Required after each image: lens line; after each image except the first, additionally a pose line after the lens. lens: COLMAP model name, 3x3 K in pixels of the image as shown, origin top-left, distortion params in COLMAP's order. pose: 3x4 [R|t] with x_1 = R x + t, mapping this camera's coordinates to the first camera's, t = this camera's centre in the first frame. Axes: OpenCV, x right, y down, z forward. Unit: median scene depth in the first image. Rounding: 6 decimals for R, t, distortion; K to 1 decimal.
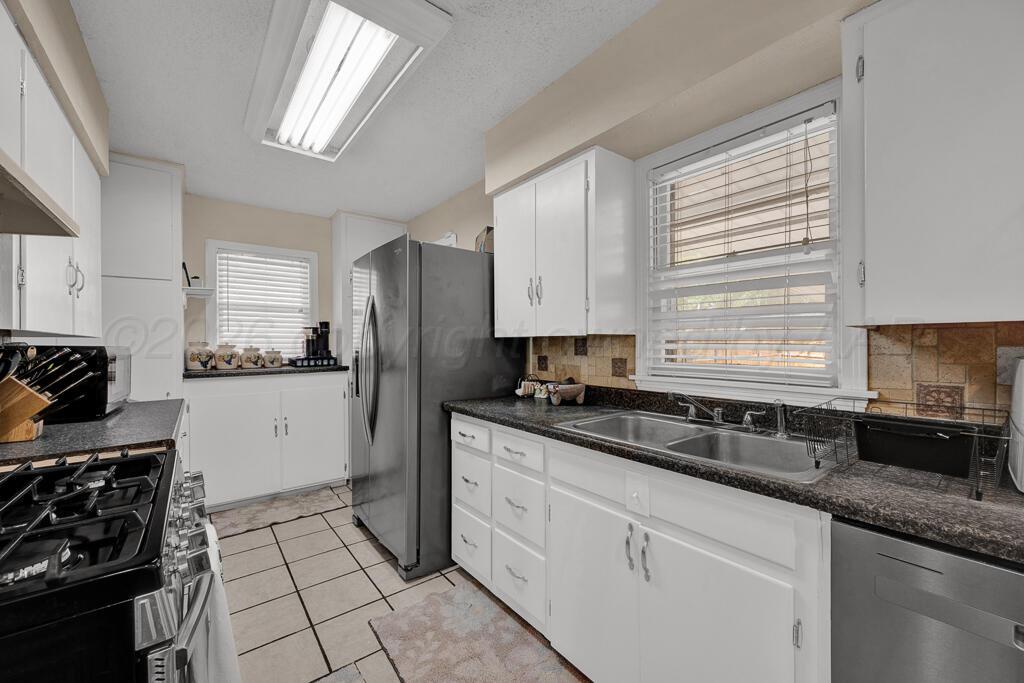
lens RADIAL K [[401.9, 0, 514.9], [0, 401.9, 342.8], [0, 0, 1]] dist [0.000216, -0.000406]
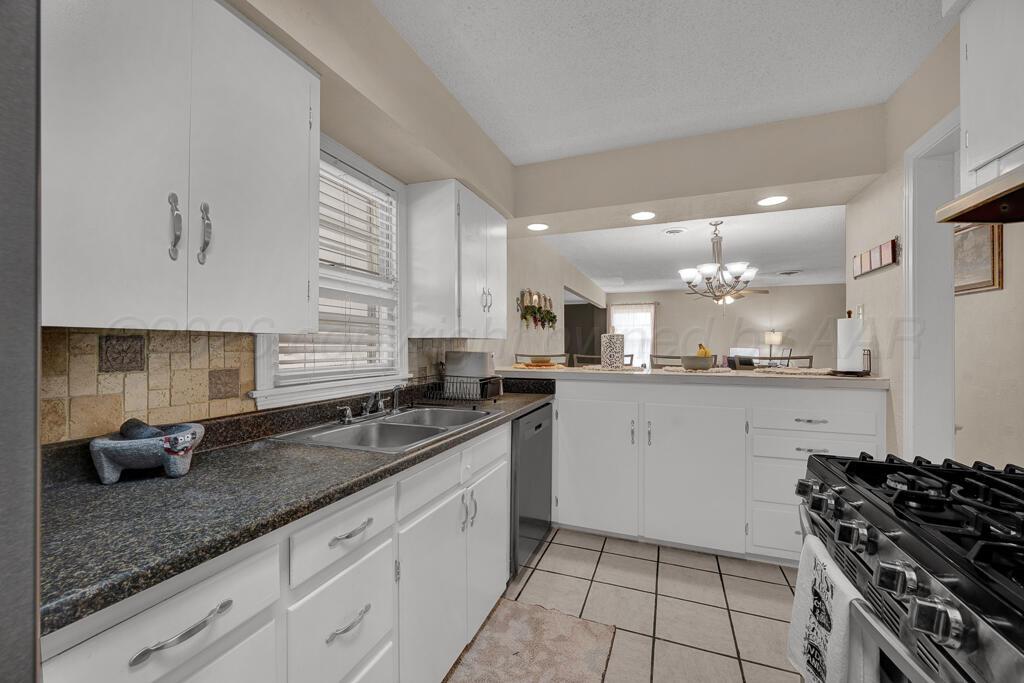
lens RADIAL K [[401.9, 0, 511.9], [0, 401.9, 345.5], [0, 0, 1]] dist [0.000216, -0.000406]
pose [[-0.506272, 0.001505, 0.862373, -0.468350], [-0.001158, 0.999996, -0.002425, 0.001001], [-0.862373, -0.002227, -0.506268, 0.826858]]
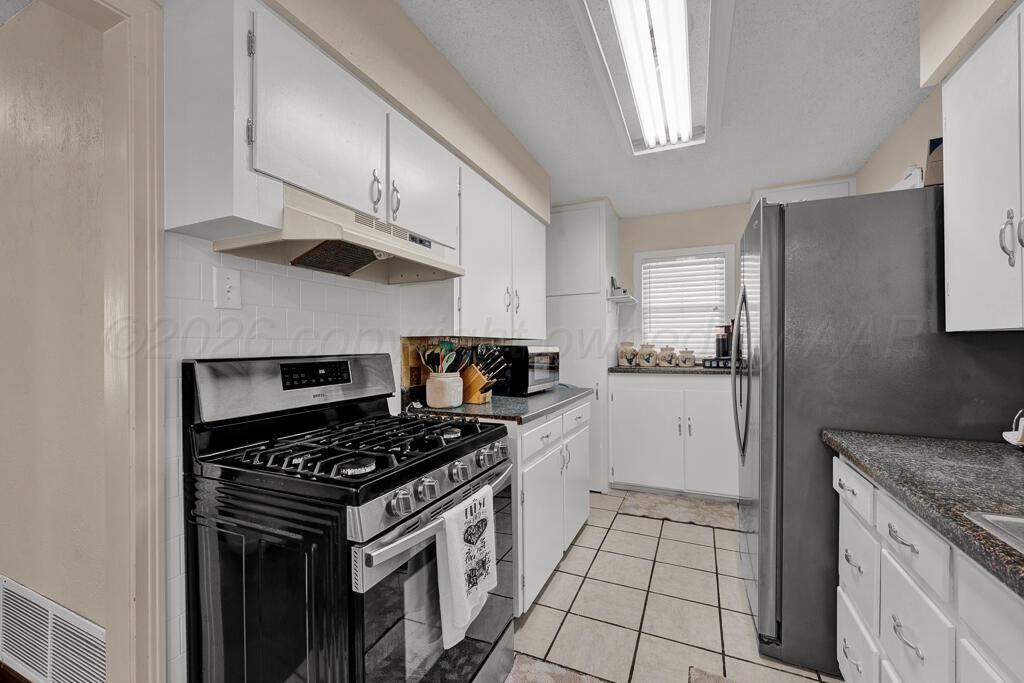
lens RADIAL K [[415.1, 0, 513.0], [0, 415.1, 343.5], [0, 0, 1]] dist [-0.002119, 0.000167]
pose [[0.458426, -0.002181, -0.888730, 0.156694], [0.005521, 0.999985, 0.000394, -0.000701], [0.888715, -0.005087, 0.458431, 0.161319]]
